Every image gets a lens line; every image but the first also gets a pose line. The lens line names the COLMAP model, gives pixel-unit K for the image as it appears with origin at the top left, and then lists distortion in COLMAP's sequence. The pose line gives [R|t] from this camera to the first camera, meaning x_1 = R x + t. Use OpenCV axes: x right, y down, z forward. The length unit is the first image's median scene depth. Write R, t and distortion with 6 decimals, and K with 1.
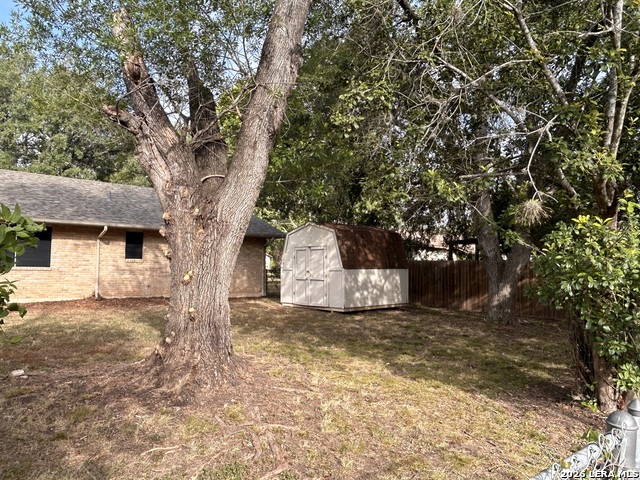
lens RADIAL K [[461.0, 0, 319.5], [0, 461.0, 238.5], [0, 0, 1]] dist [-0.001492, -0.000422]
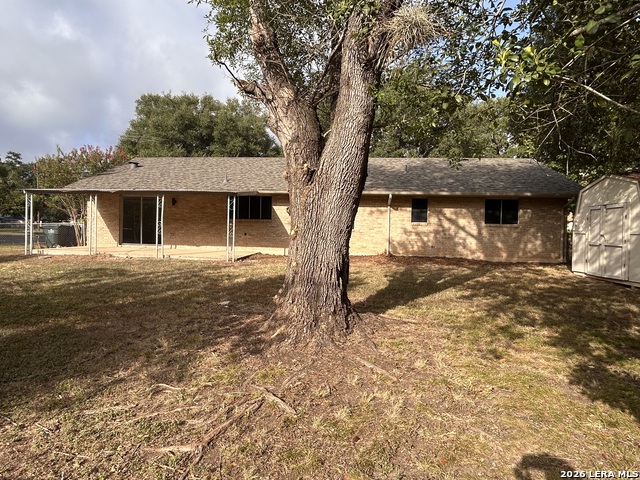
lens RADIAL K [[397.0, 0, 319.9], [0, 397.0, 243.1], [0, 0, 1]] dist [0.024592, -0.000316]
pose [[0.699459, 0.027806, -0.714132, 0.129667], [0.035297, 0.996679, 0.073380, 0.014830], [0.713801, -0.076533, 0.696154, 0.143941]]
